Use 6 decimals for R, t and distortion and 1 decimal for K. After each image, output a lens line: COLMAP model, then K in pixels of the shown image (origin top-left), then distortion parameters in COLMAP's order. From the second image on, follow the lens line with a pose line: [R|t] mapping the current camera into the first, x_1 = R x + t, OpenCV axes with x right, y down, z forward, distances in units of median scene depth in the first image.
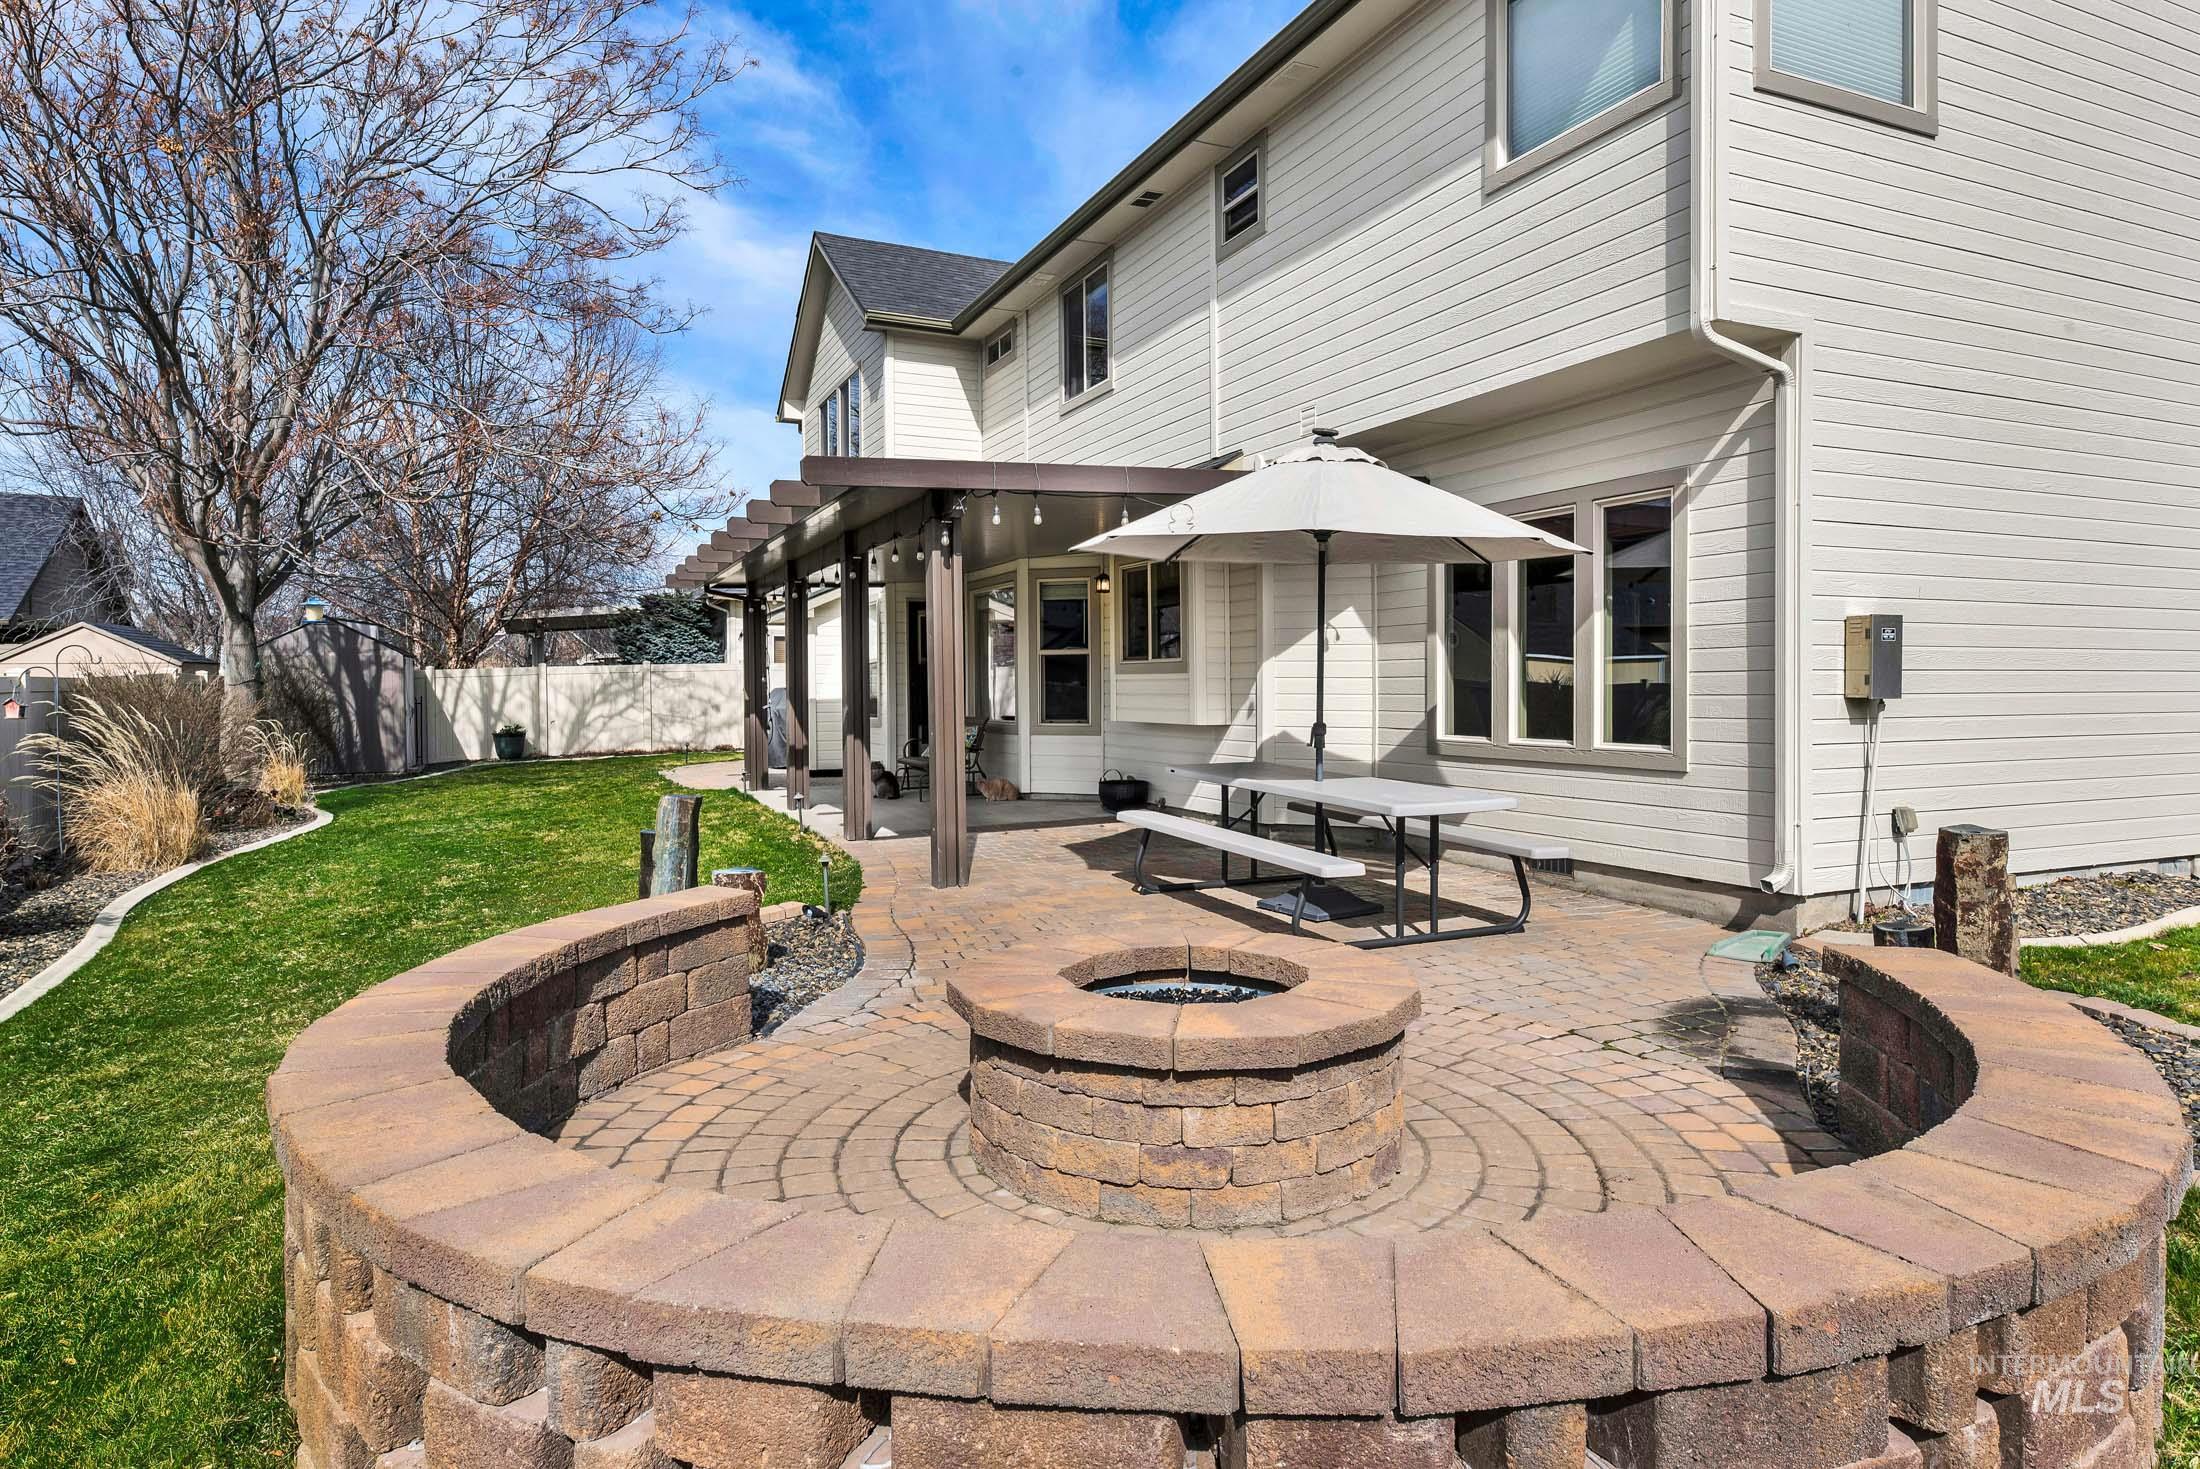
lens RADIAL K [[1235.5, 0, 1102.2], [0, 1235.5, 665.2], [0, 0, 1]] dist [0.018349, -0.000328]
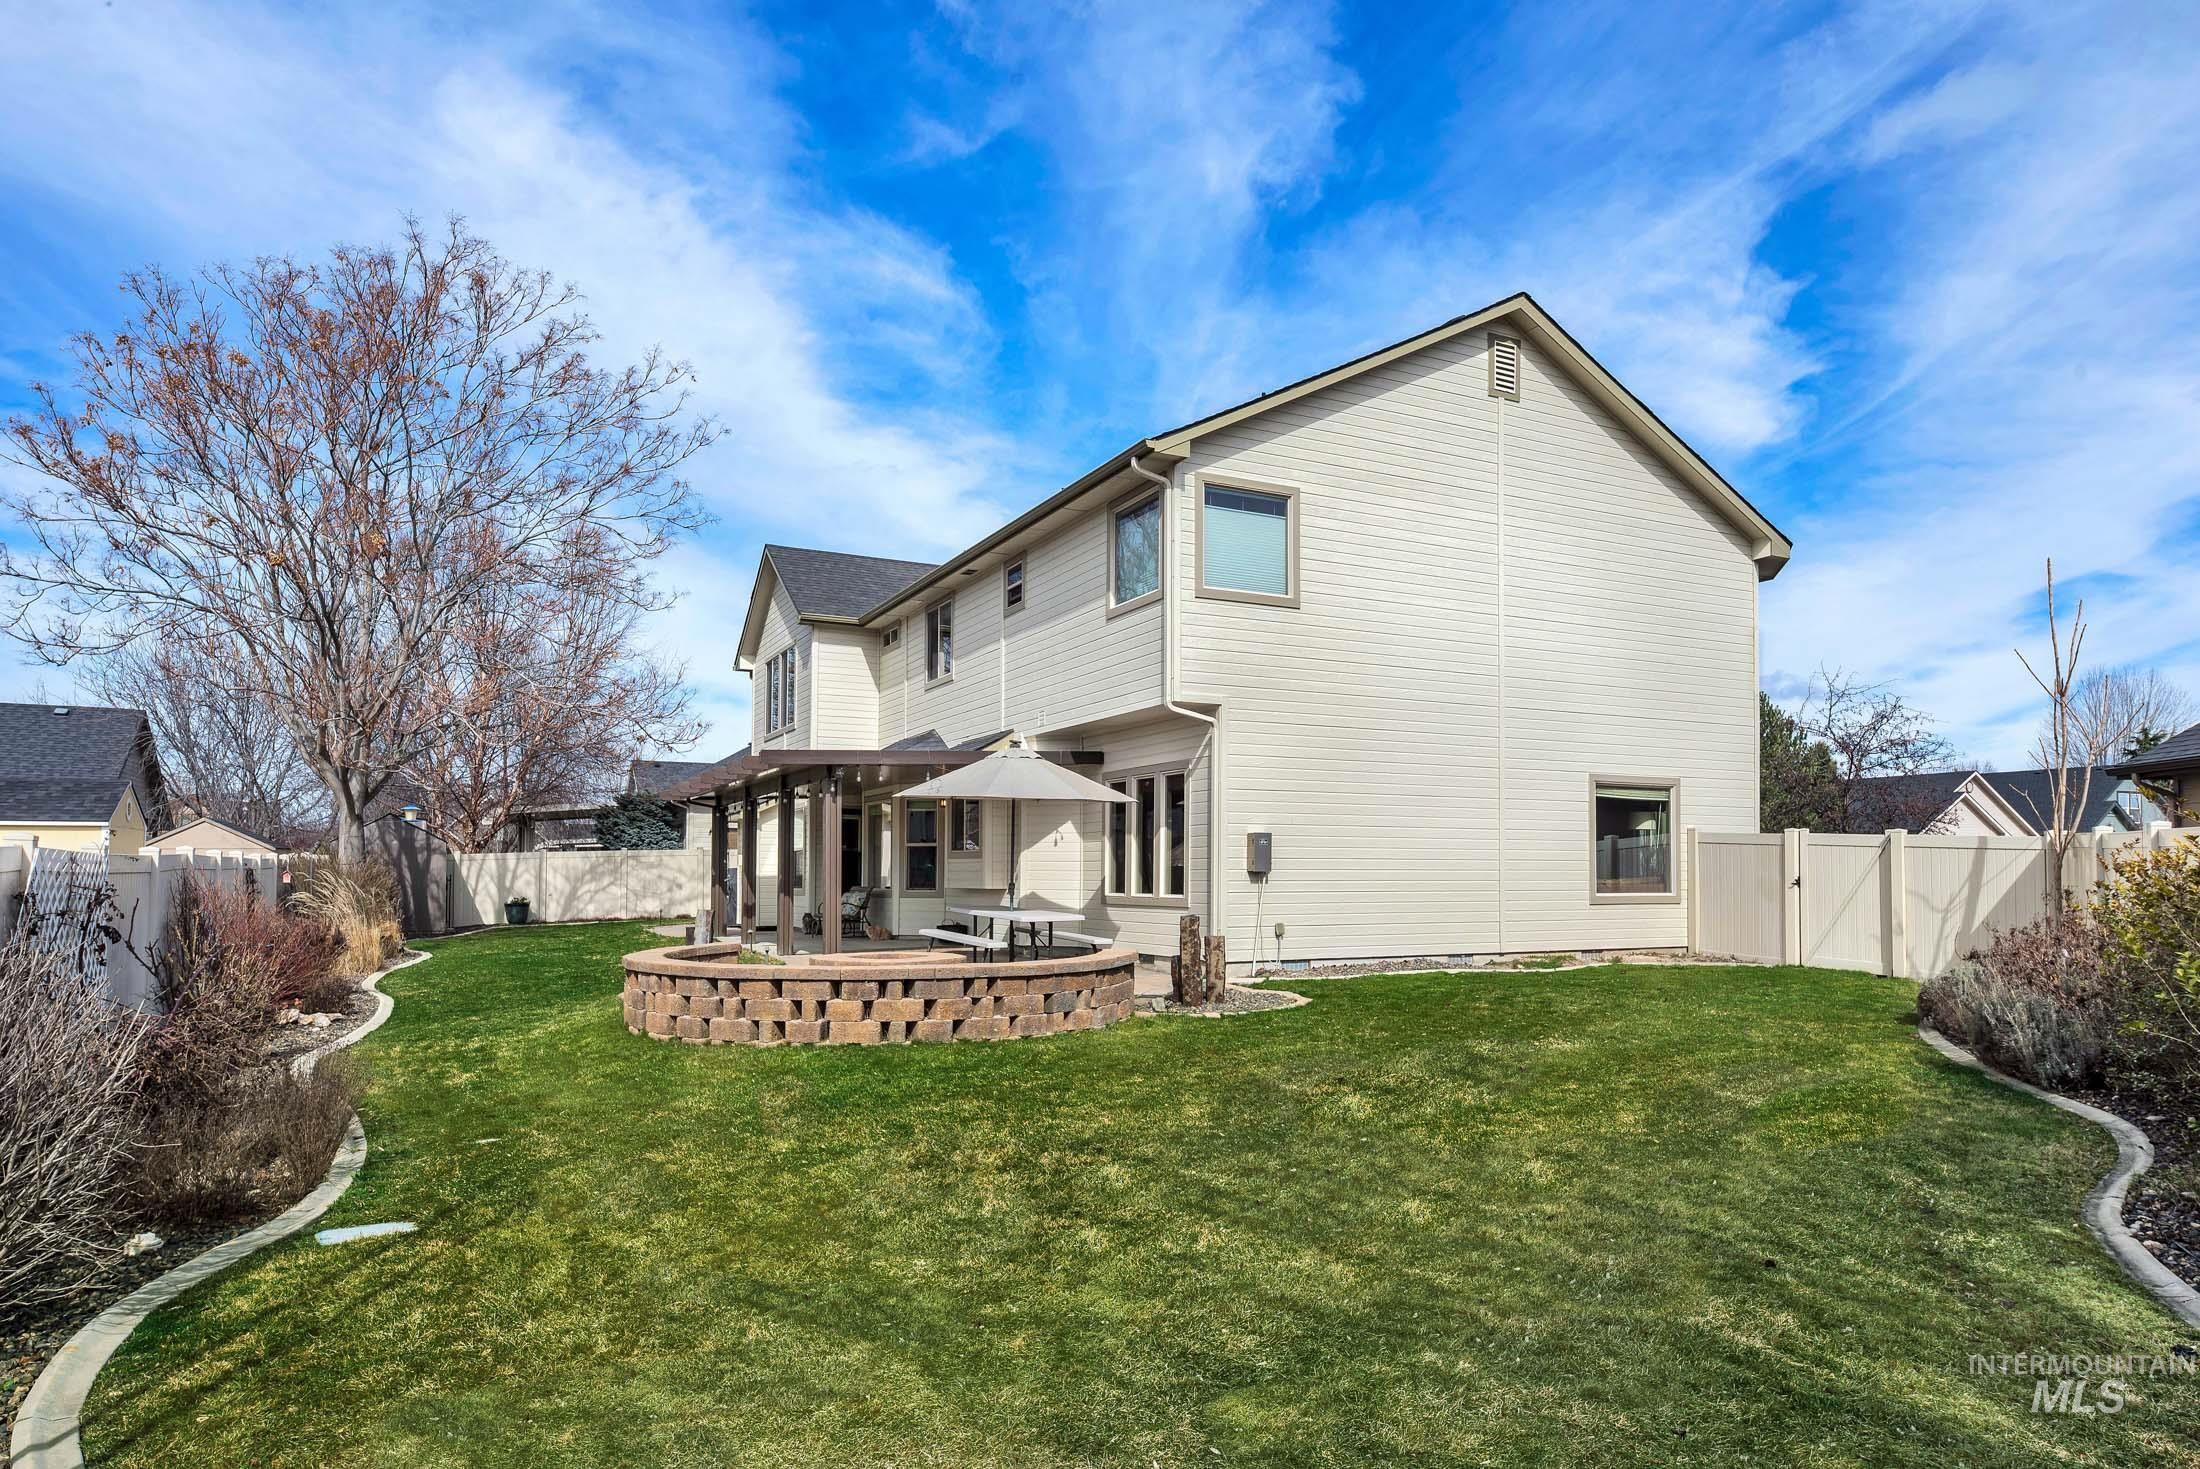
lens RADIAL K [[1329.3, 0, 1097.7], [0, 1329.3, 765.3], [0, 0, 1]] dist [-0.001730, 0.000201]
pose [[0.999625, 0.005949, 0.026713, 0.116675], [-0.004211, 0.997899, -0.064645, -0.002739], [-0.027041, 0.064509, 0.997551, -0.550142]]
